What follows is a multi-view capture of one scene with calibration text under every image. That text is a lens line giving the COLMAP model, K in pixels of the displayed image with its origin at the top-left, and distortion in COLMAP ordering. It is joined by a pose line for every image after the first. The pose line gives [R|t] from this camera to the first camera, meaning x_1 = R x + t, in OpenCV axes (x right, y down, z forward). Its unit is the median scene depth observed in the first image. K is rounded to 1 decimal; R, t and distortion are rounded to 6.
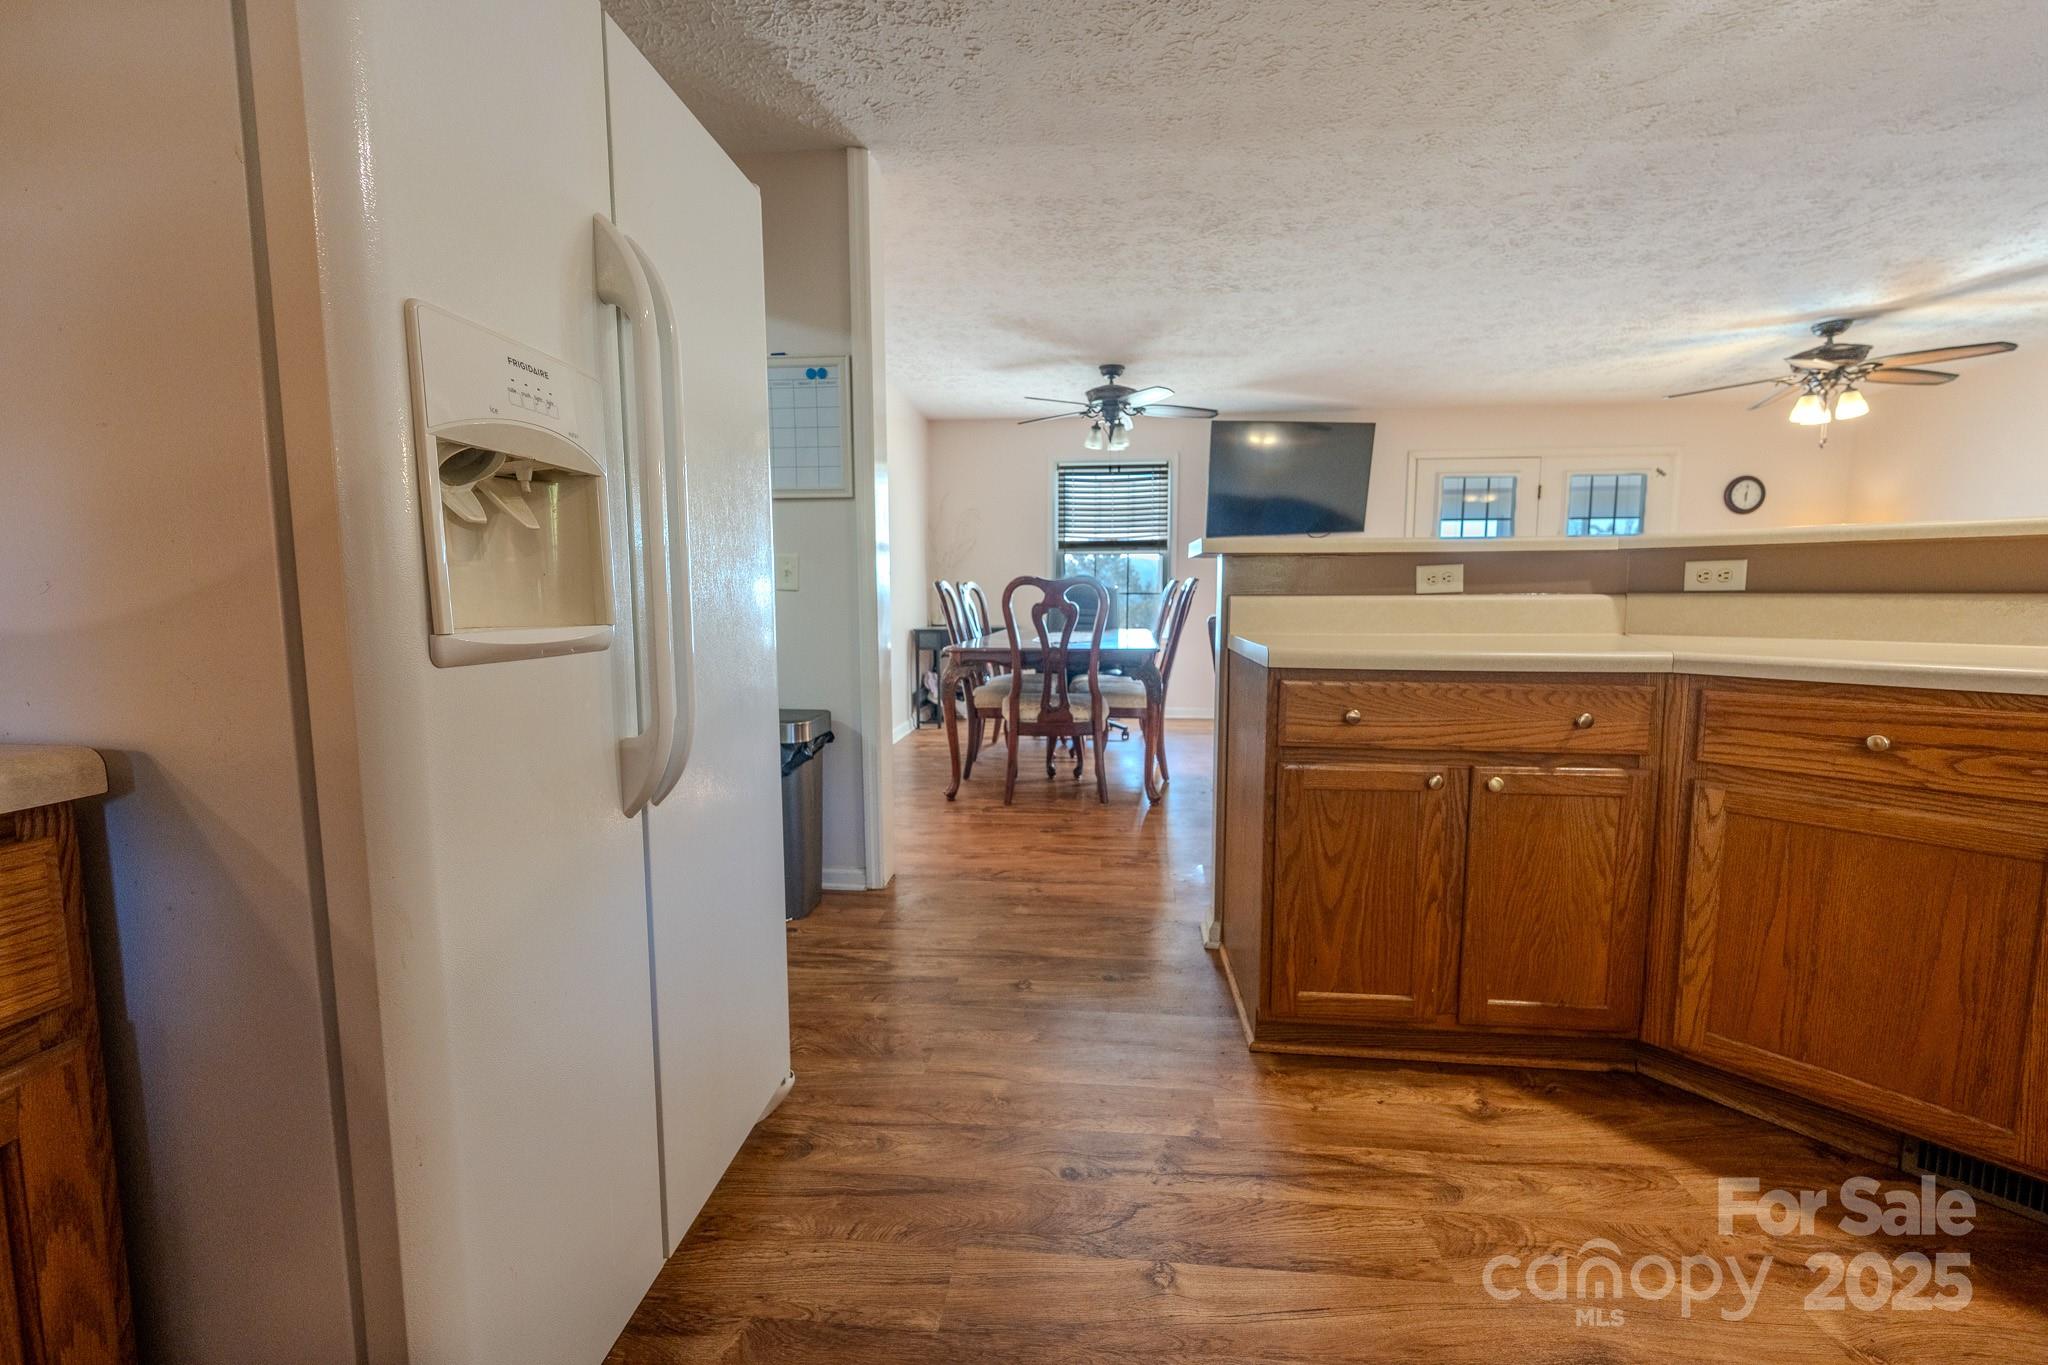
lens RADIAL K [[829.0, 0, 1020.7], [0, 829.0, 678.5], [0, 0, 1]] dist [0.002287, -0.001285]
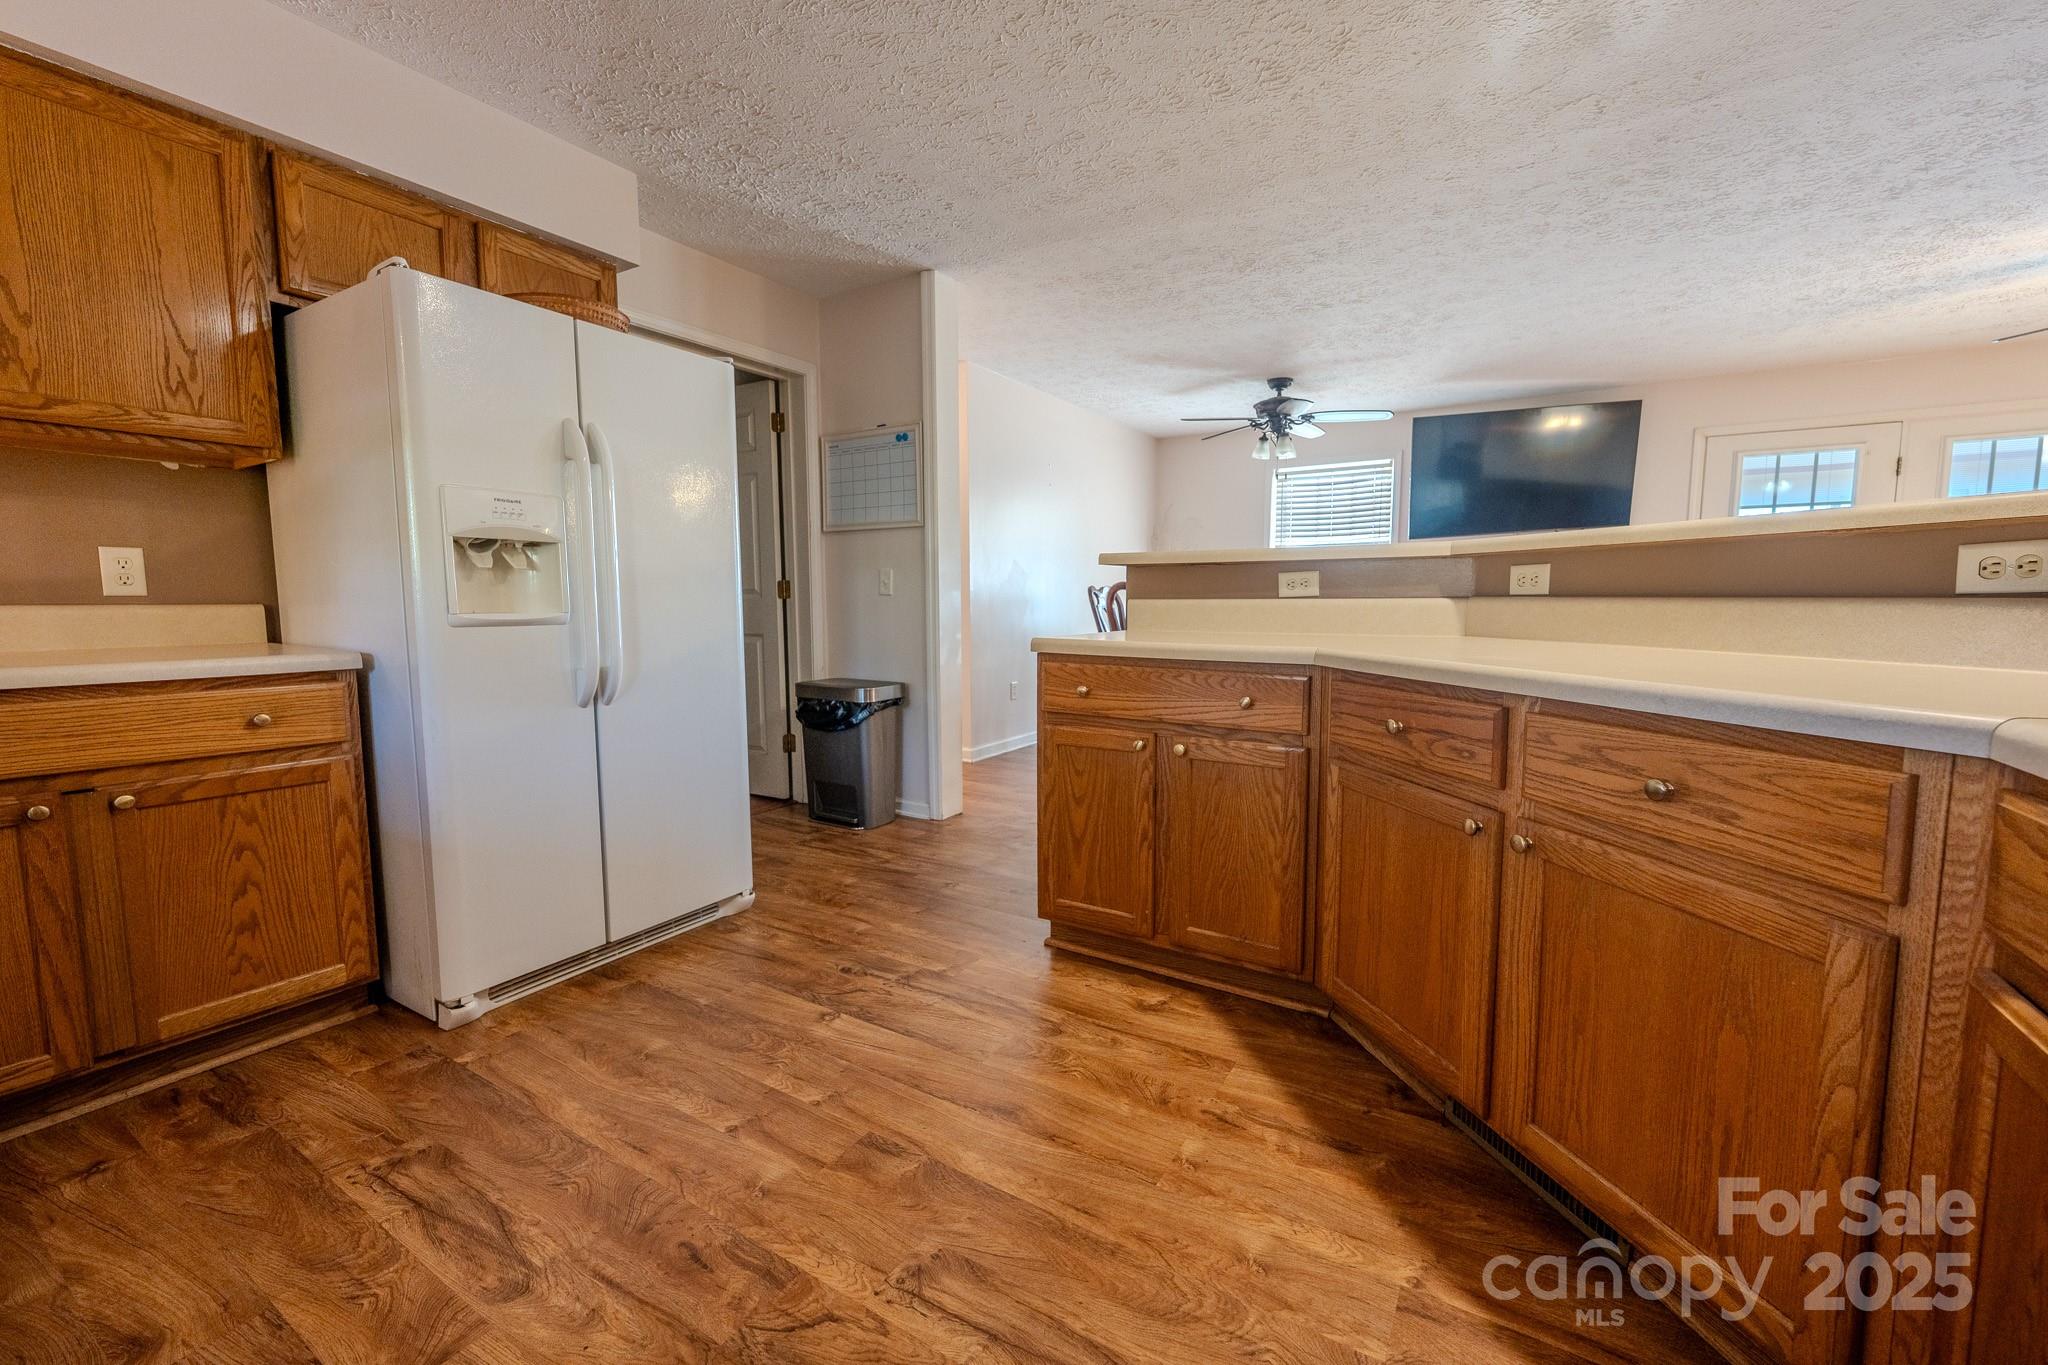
lens RADIAL K [[829.0, 0, 1022.1], [0, 829.0, 678.1], [0, 0, 1]] dist [0.002287, -0.001285]
pose [[0.895555, 0.043442, -0.442825, 0.853994], [-0.045115, 0.998959, 0.006761, 0.020458], [0.442657, 0.013923, 0.896583, -0.214396]]
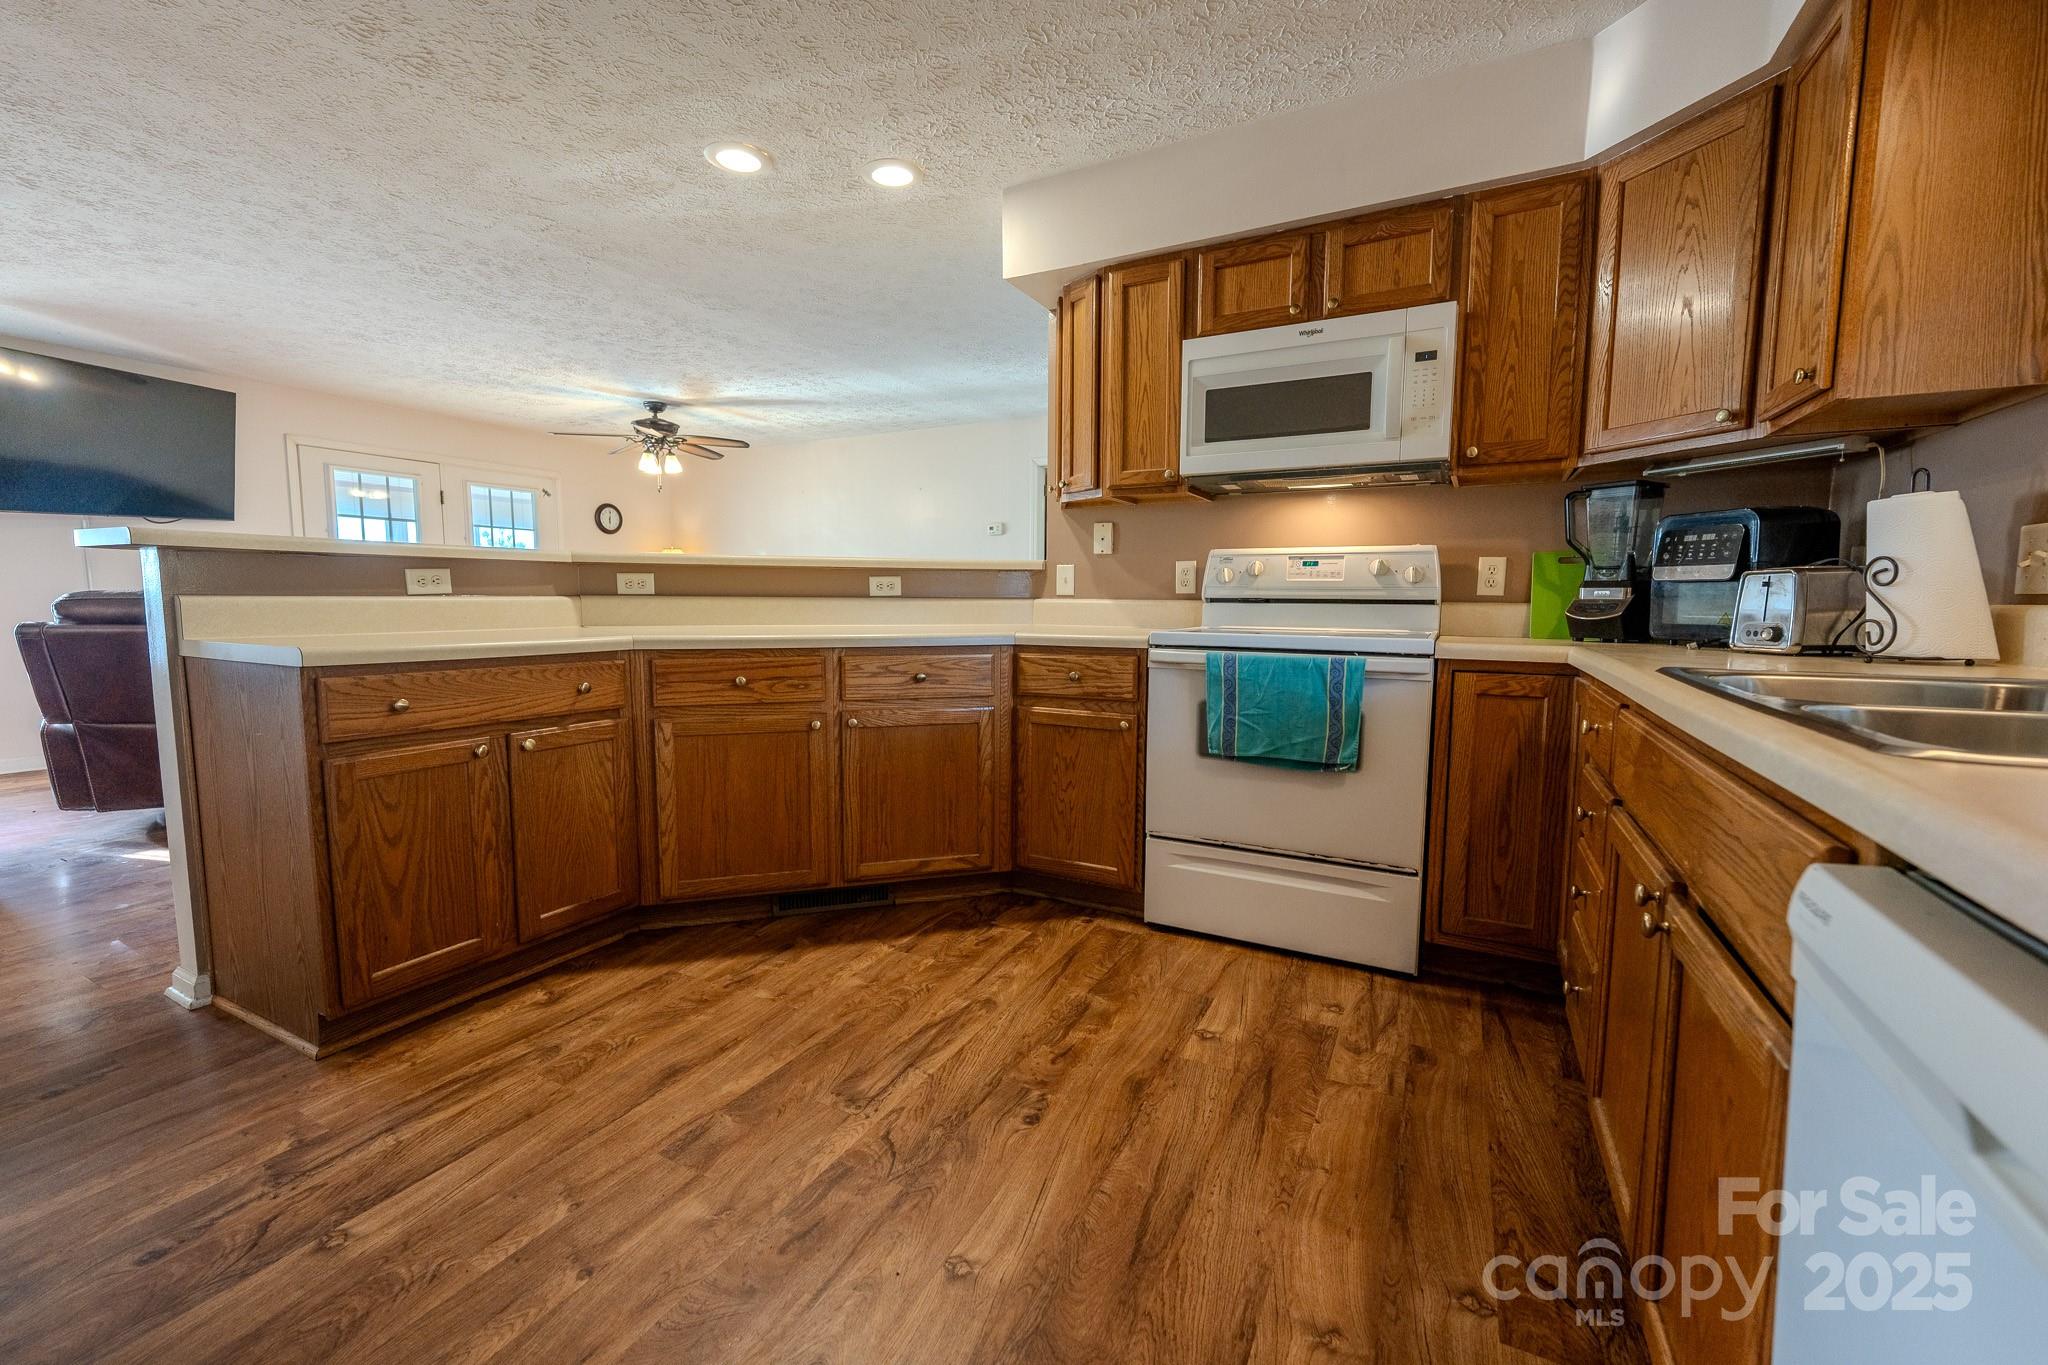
lens RADIAL K [[829.0, 0, 1029.7], [0, 829.0, 678.1], [0, 0, 1]] dist [0.002287, -0.001285]
pose [[0.366565, -0.085475, 0.926458, -0.299030], [0.088597, 0.994453, 0.056694, 0.020382], [-0.926164, 0.061300, 0.372105, -0.181286]]
